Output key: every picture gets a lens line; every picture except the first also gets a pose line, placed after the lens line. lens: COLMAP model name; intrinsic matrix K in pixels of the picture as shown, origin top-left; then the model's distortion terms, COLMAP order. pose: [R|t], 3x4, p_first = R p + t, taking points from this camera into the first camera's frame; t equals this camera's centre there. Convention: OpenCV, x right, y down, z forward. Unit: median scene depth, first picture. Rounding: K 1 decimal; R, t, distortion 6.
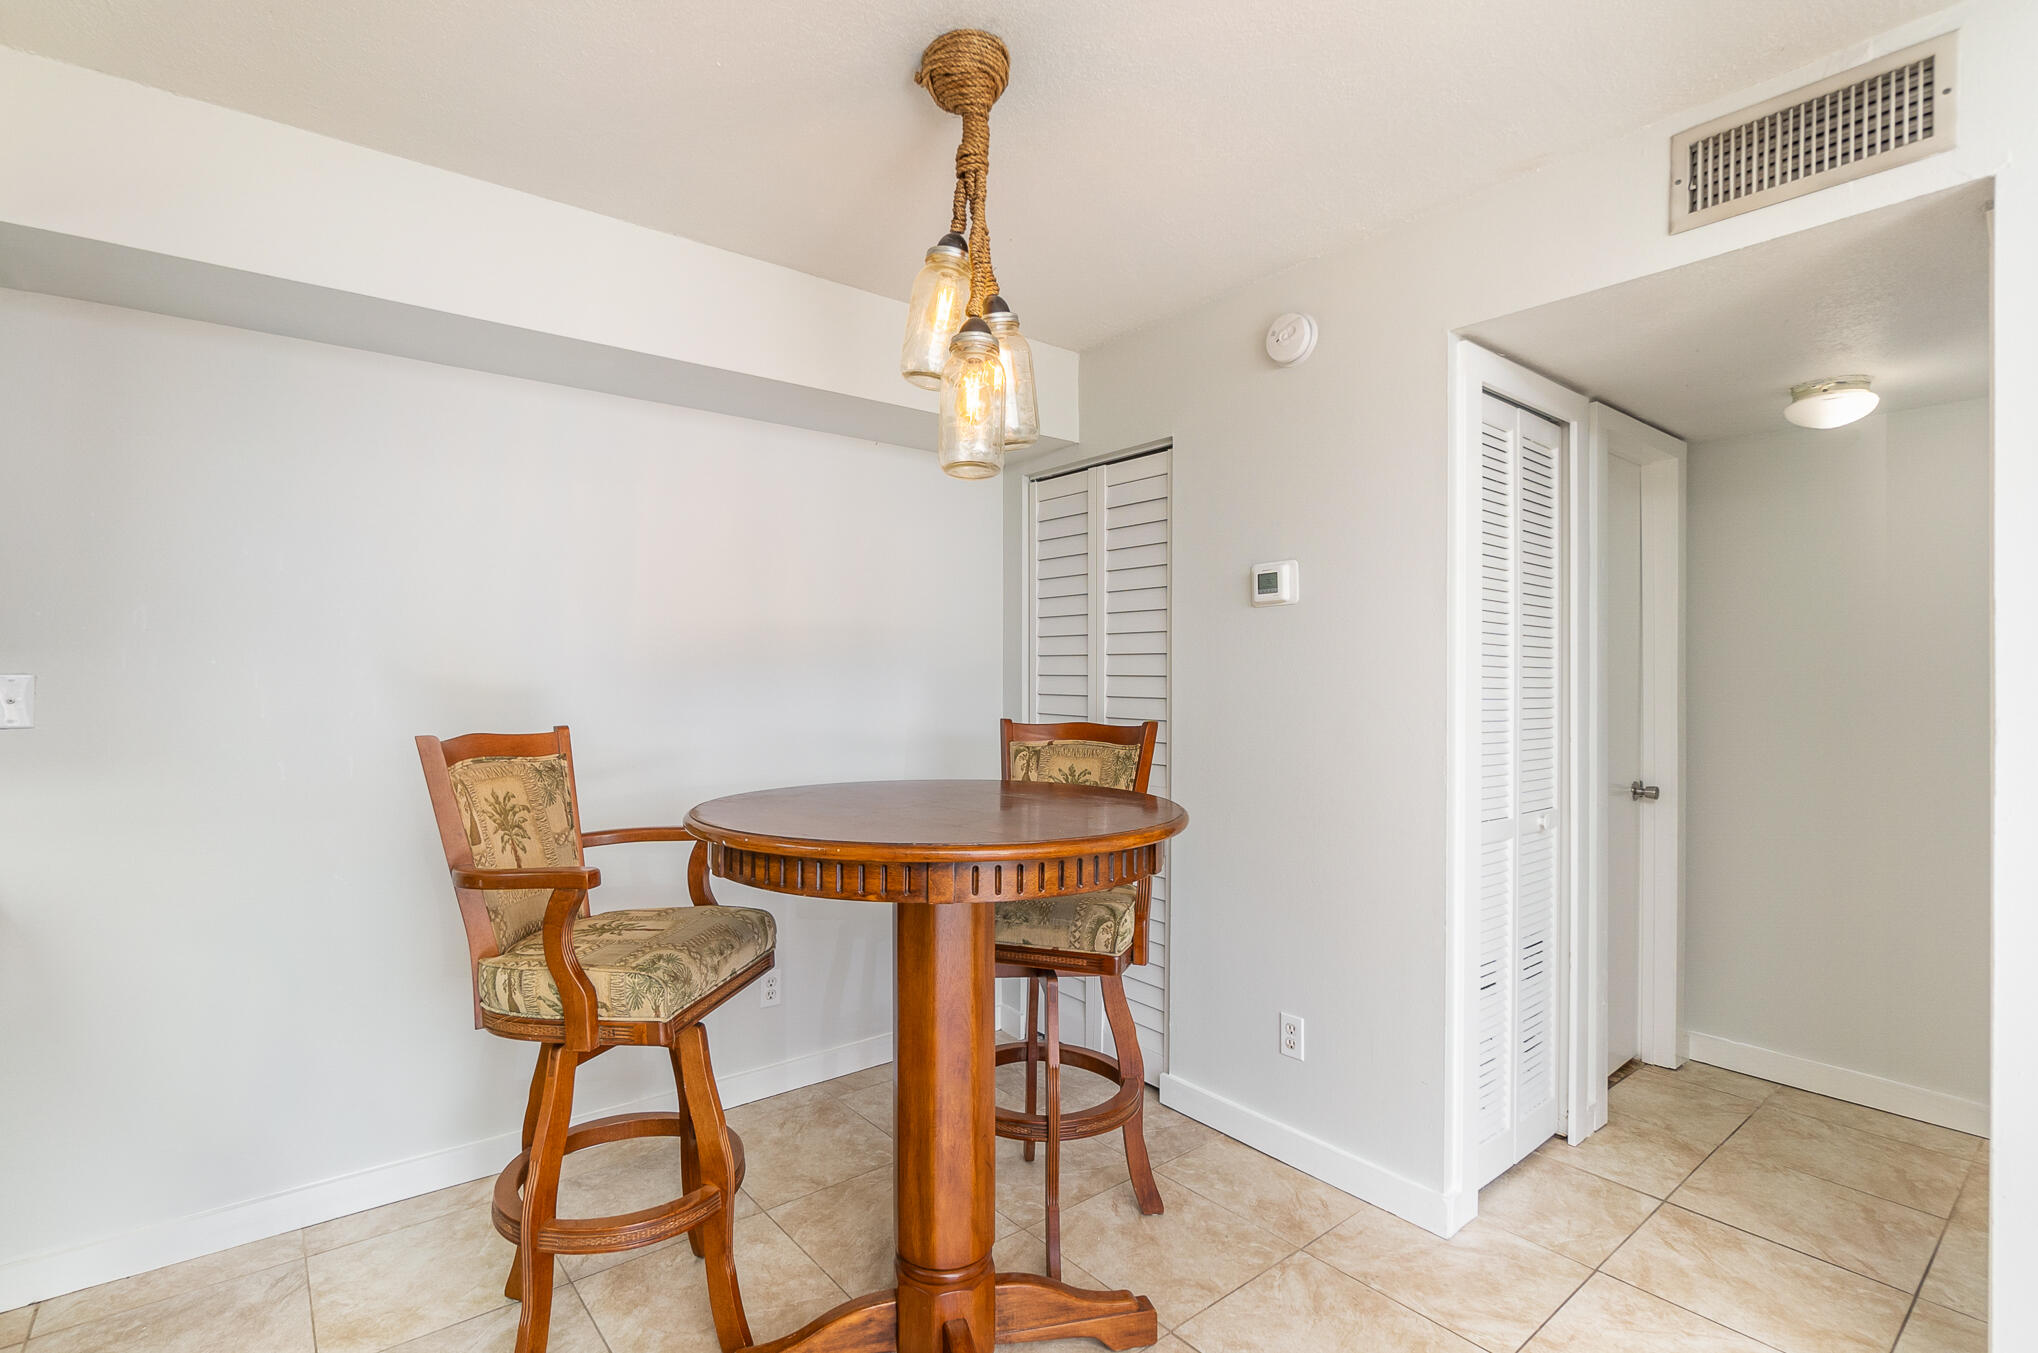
lens RADIAL K [[896.8, 0, 997.2], [0, 896.8, 667.4], [0, 0, 1]] dist [0.023434, -0.000627]
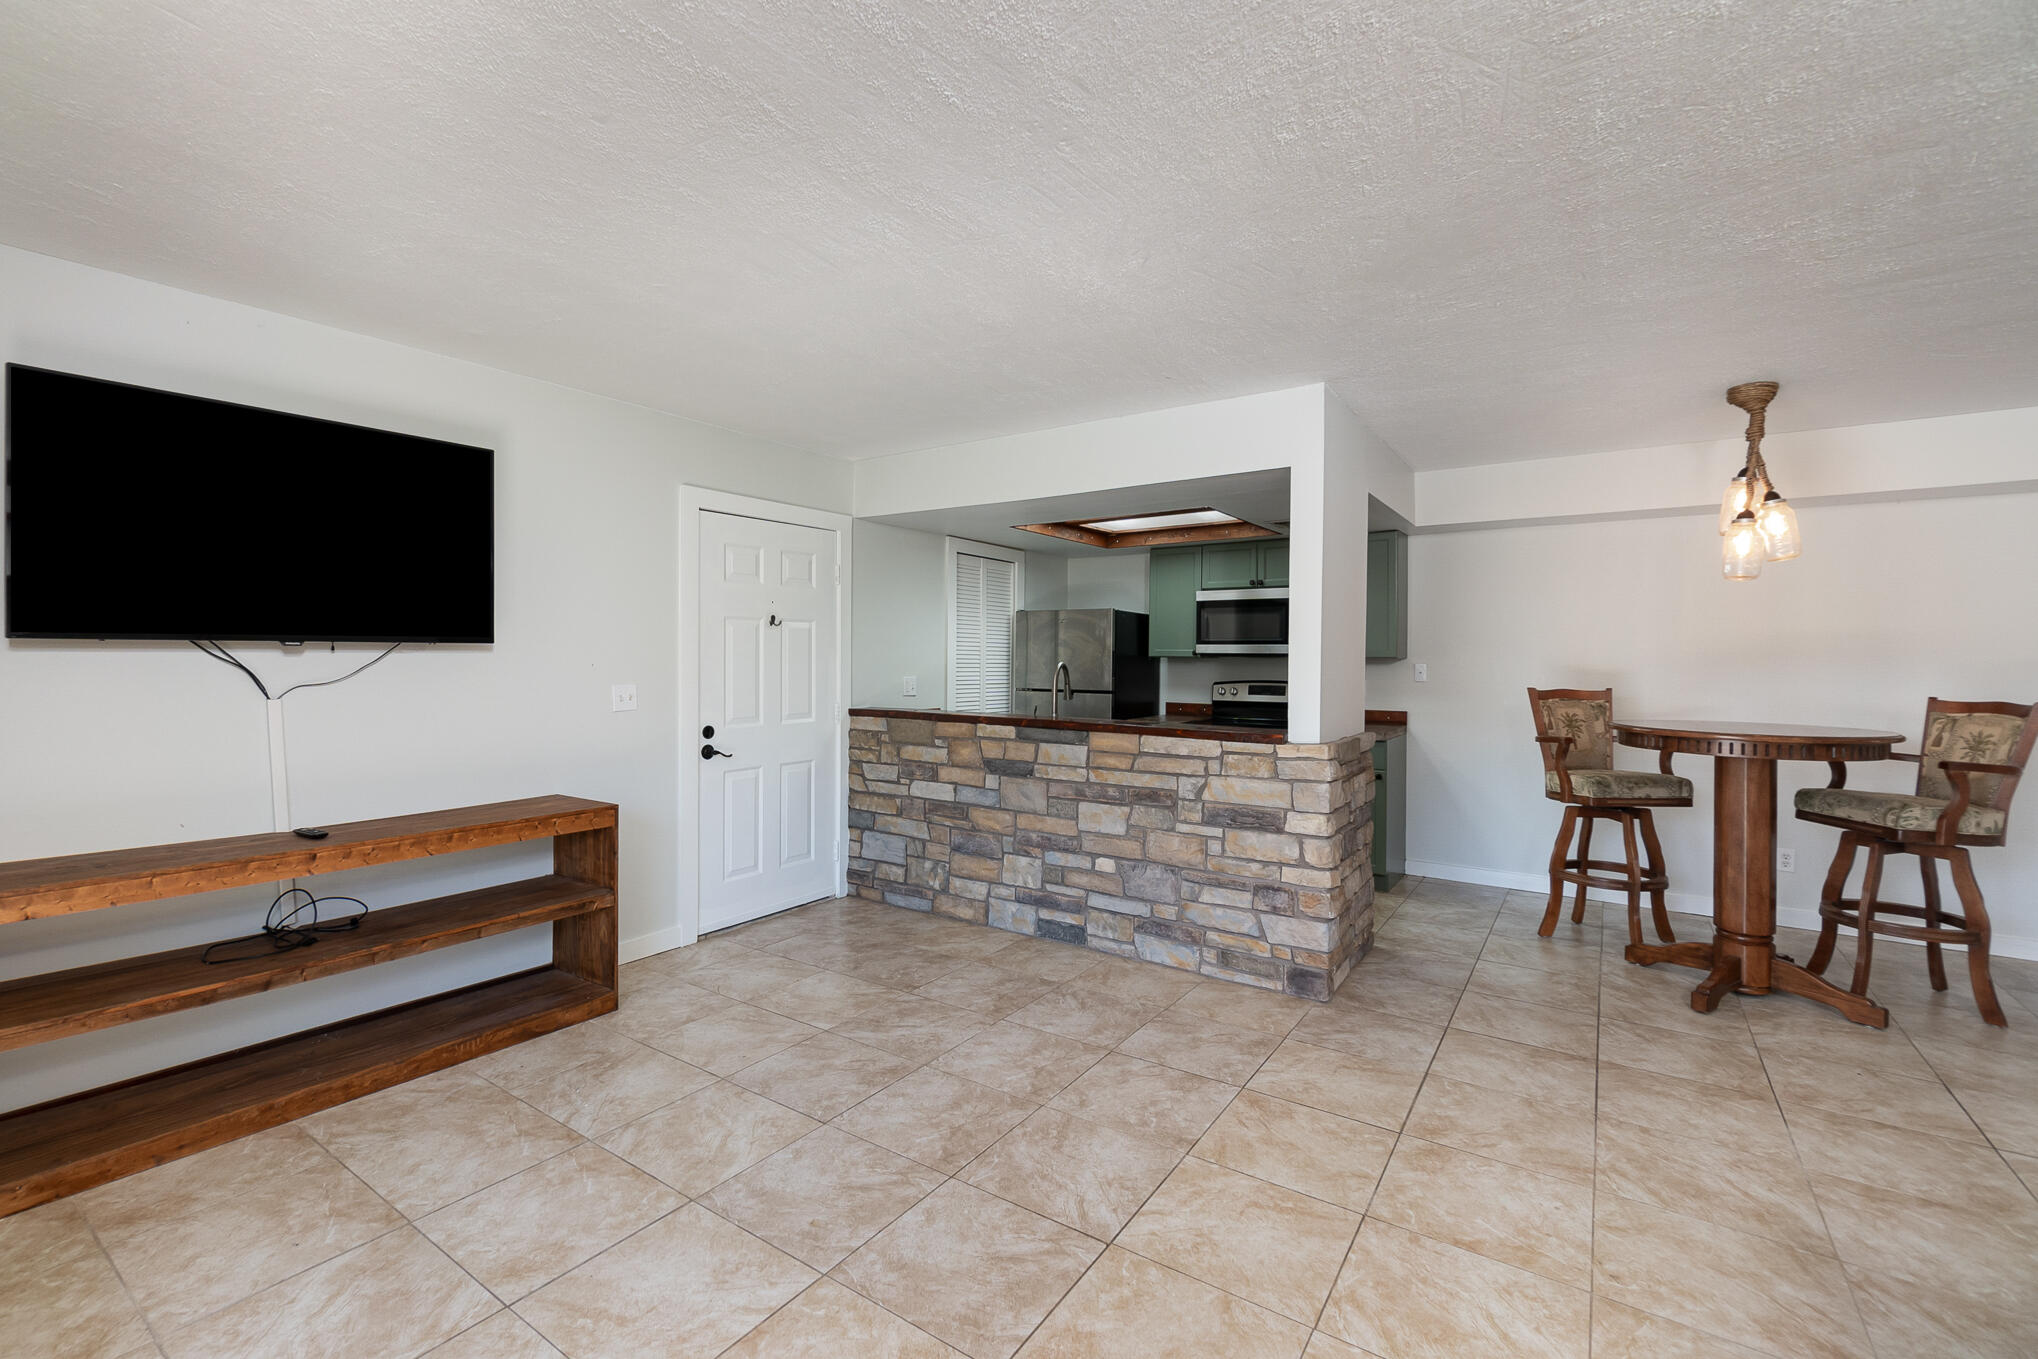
lens RADIAL K [[896.8, 0, 997.2], [0, 896.8, 670.4], [0, 0, 1]] dist [0.023434, -0.000627]
pose [[0.309836, 0.014289, -0.950683, 1.266310], [0.011950, 0.999750, 0.018921, -0.042051], [0.950715, -0.017223, 0.309588, -1.203640]]
